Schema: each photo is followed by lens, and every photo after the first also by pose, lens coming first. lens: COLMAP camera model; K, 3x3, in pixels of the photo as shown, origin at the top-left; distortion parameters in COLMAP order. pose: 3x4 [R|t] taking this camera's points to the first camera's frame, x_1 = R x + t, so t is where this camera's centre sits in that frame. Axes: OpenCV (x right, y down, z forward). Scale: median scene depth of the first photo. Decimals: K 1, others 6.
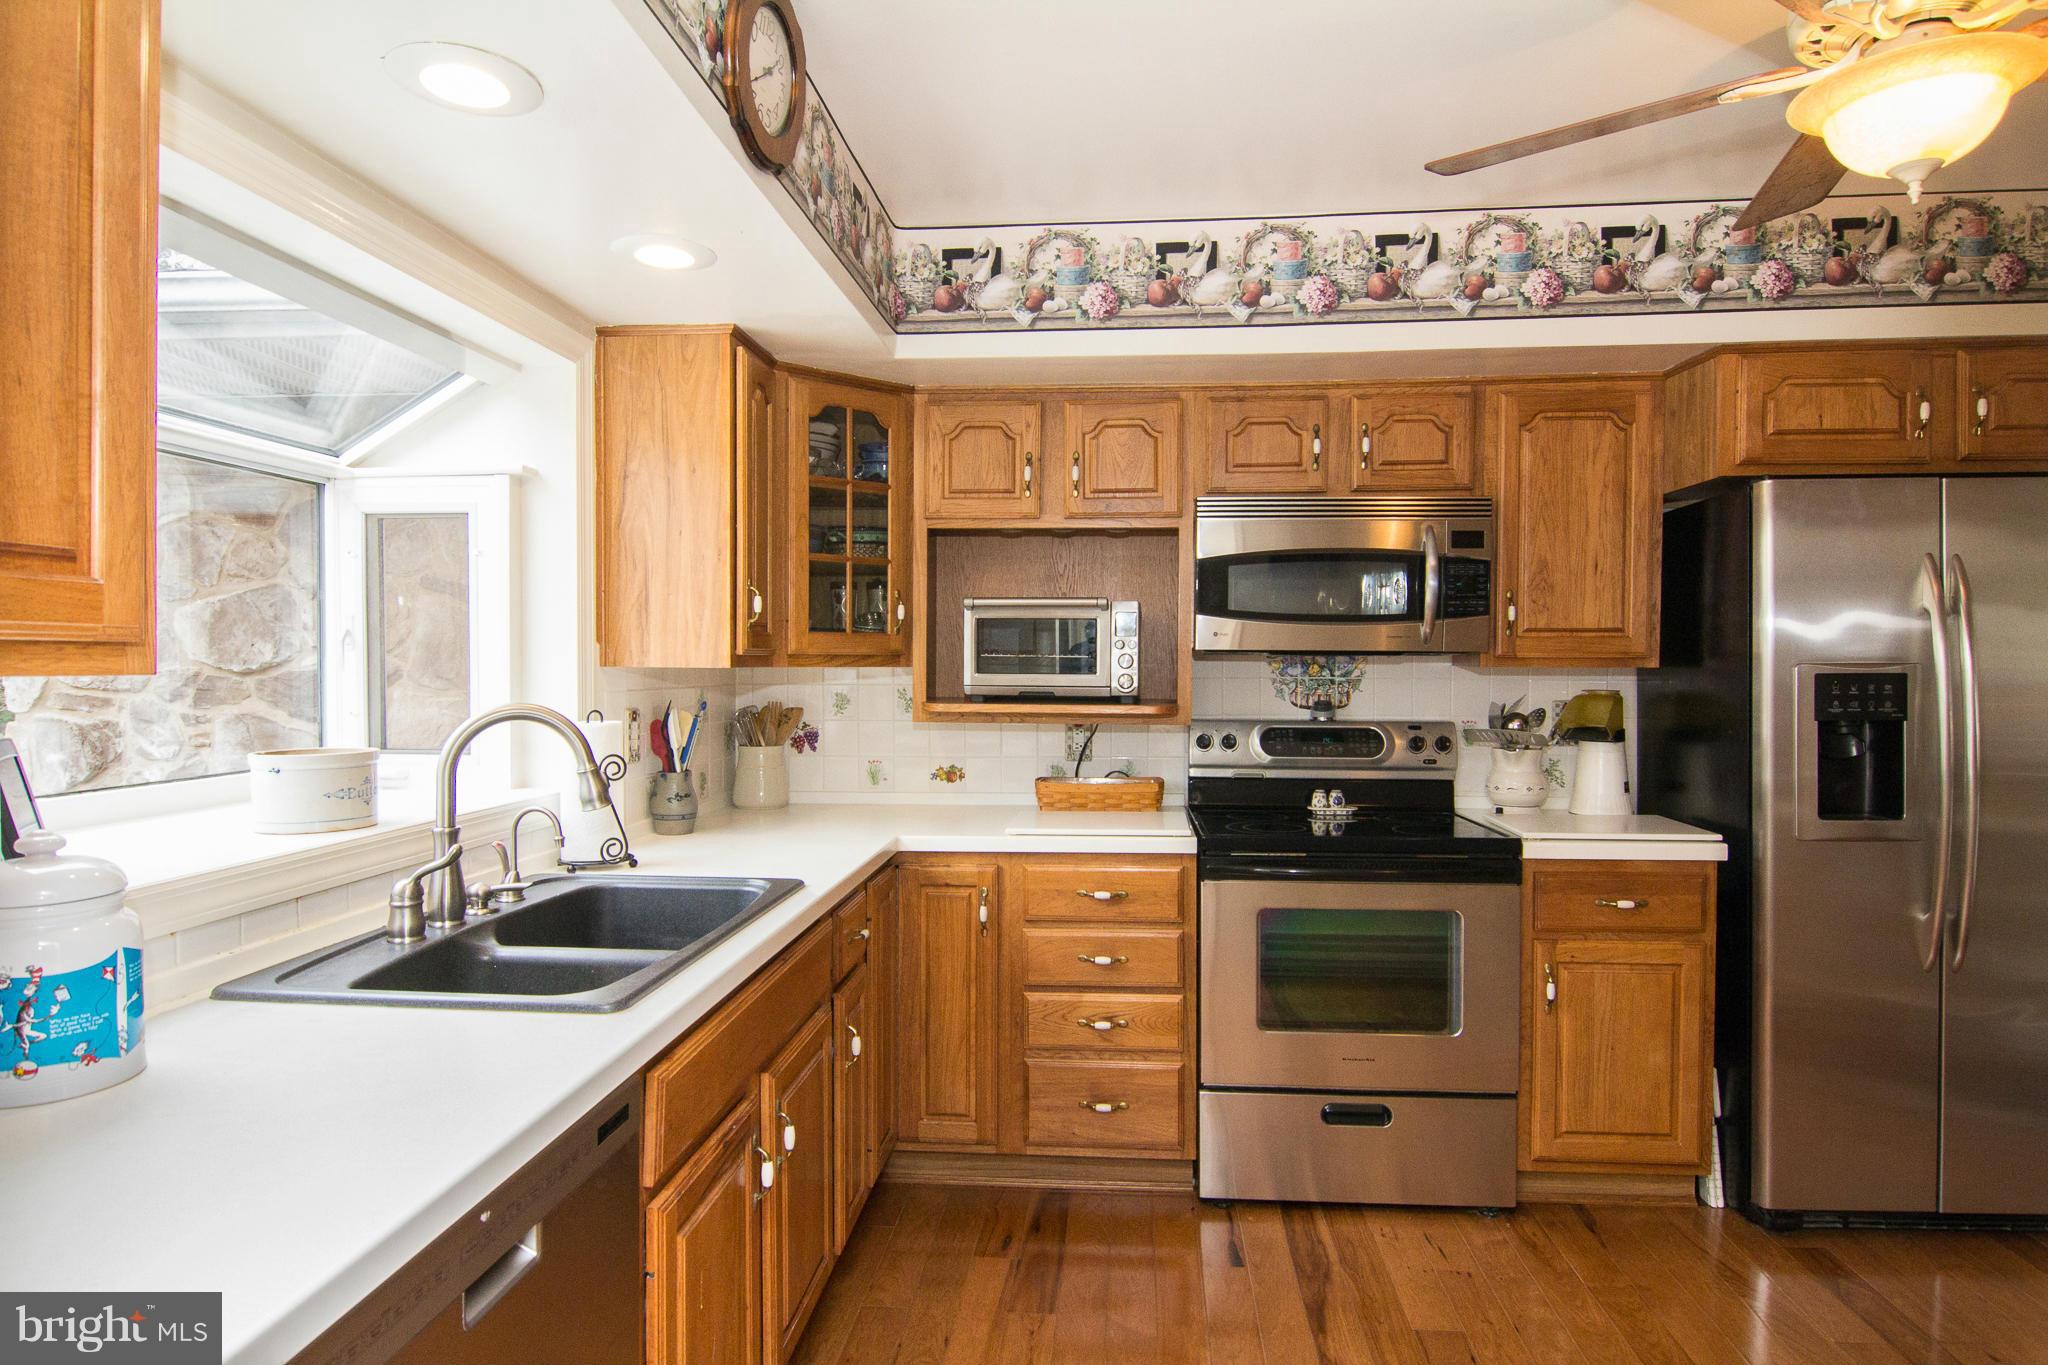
lens RADIAL K [[1146.5, 0, 1024.0], [0, 1146.5, 682.5], [0, 0, 1]] dist [-0.022017, -0.002653]
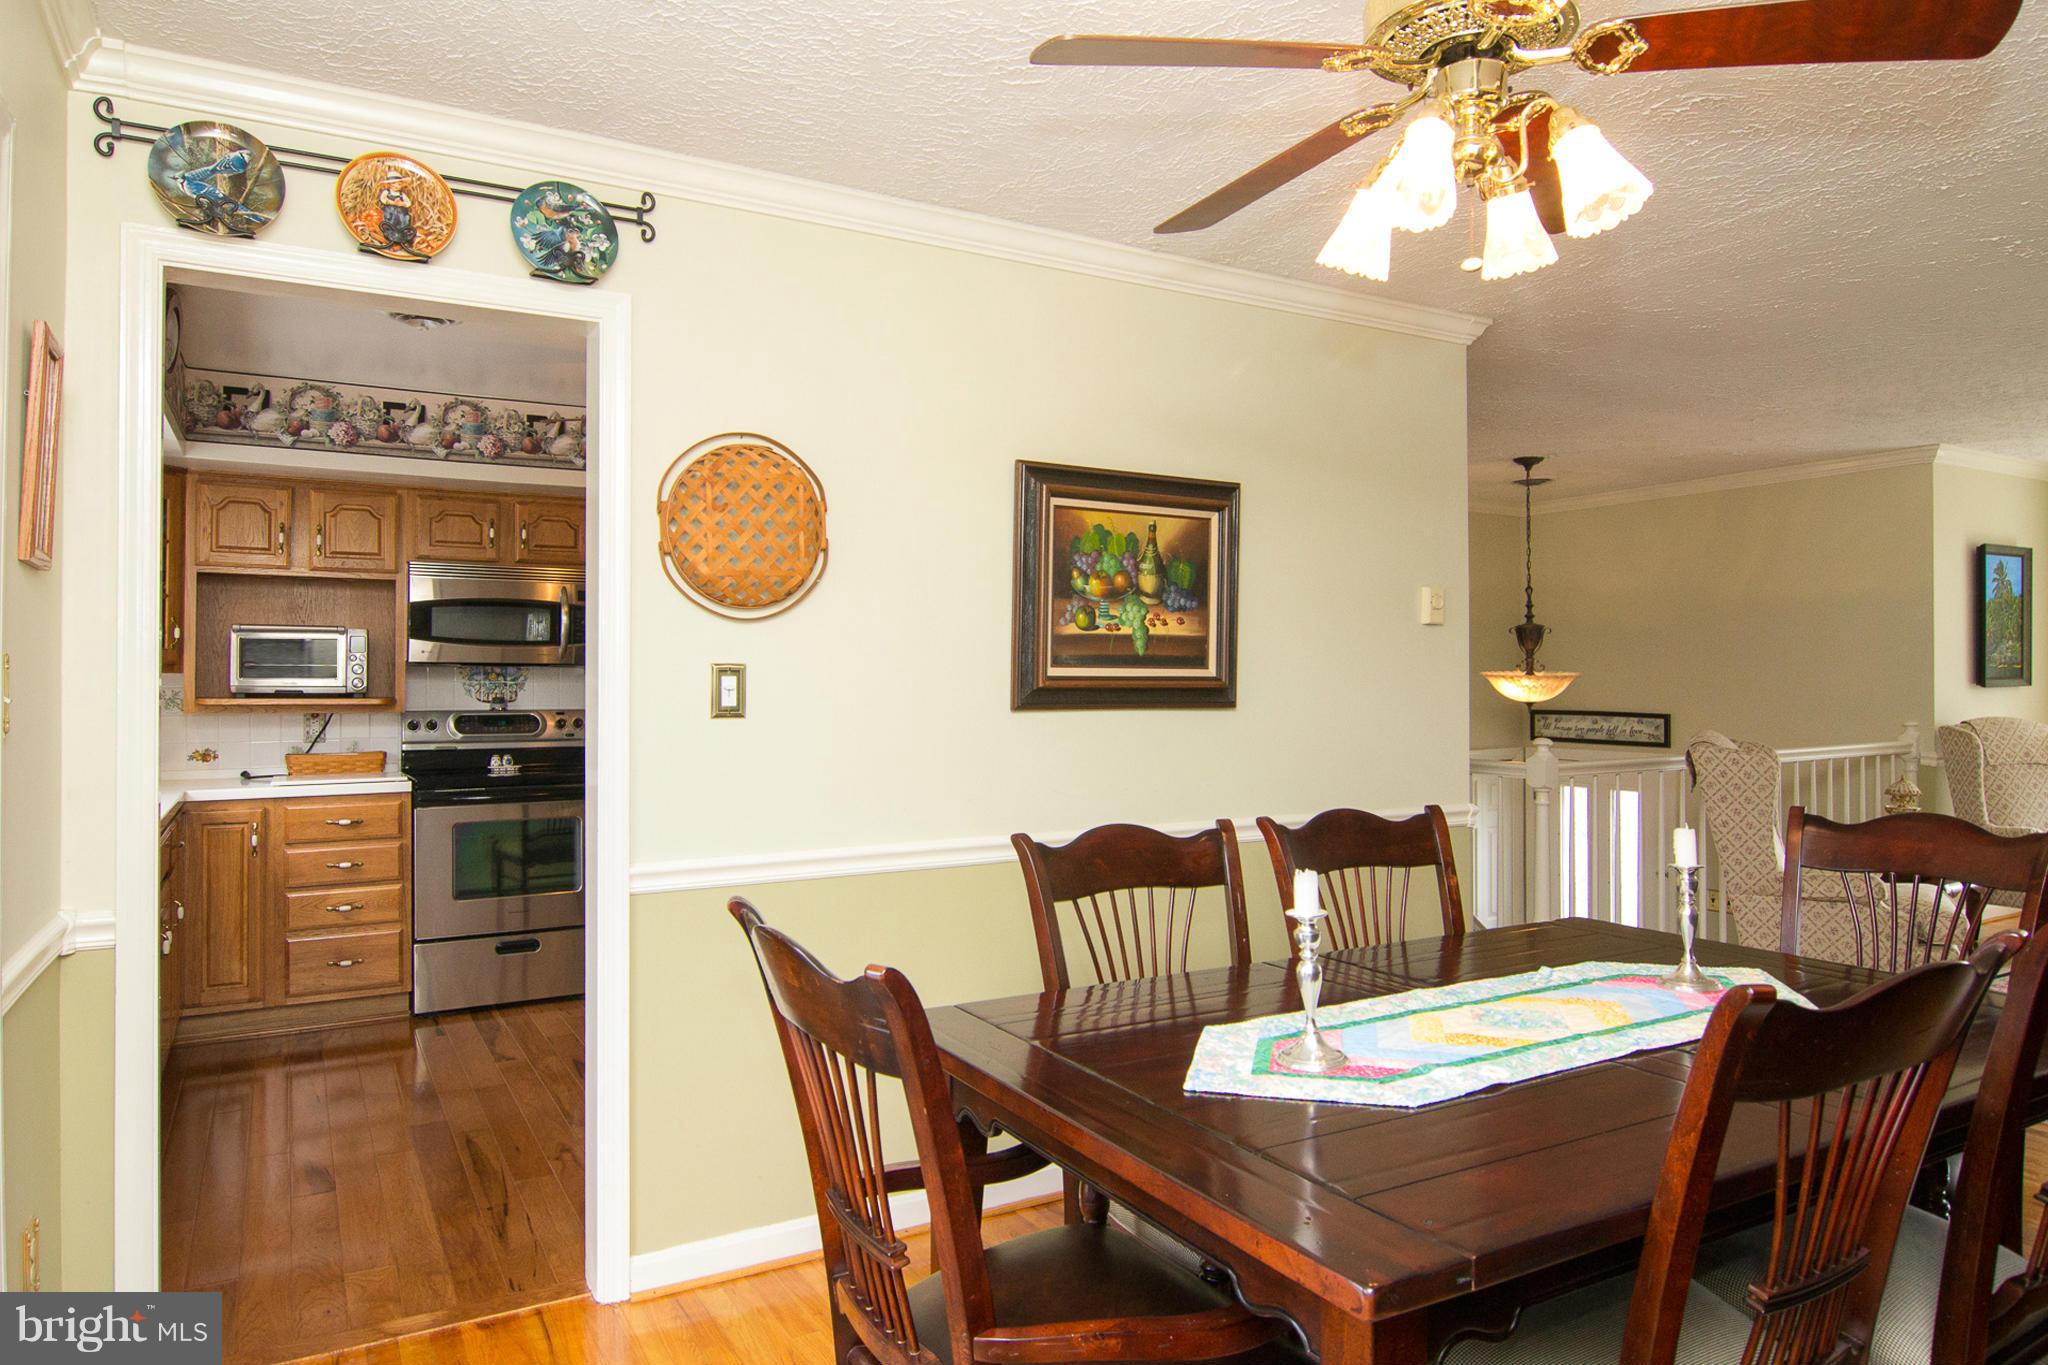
lens RADIAL K [[1262.6, 0, 994.7], [0, 1262.6, 673.6], [0, 0, 1]] dist [-0.018649, -0.001612]
pose [[0.822851, 0.002486, 0.568252, -0.161786], [0.013002, 0.999646, -0.023201, 0.036473], [-0.568109, 0.026479, 0.822527, -0.830149]]
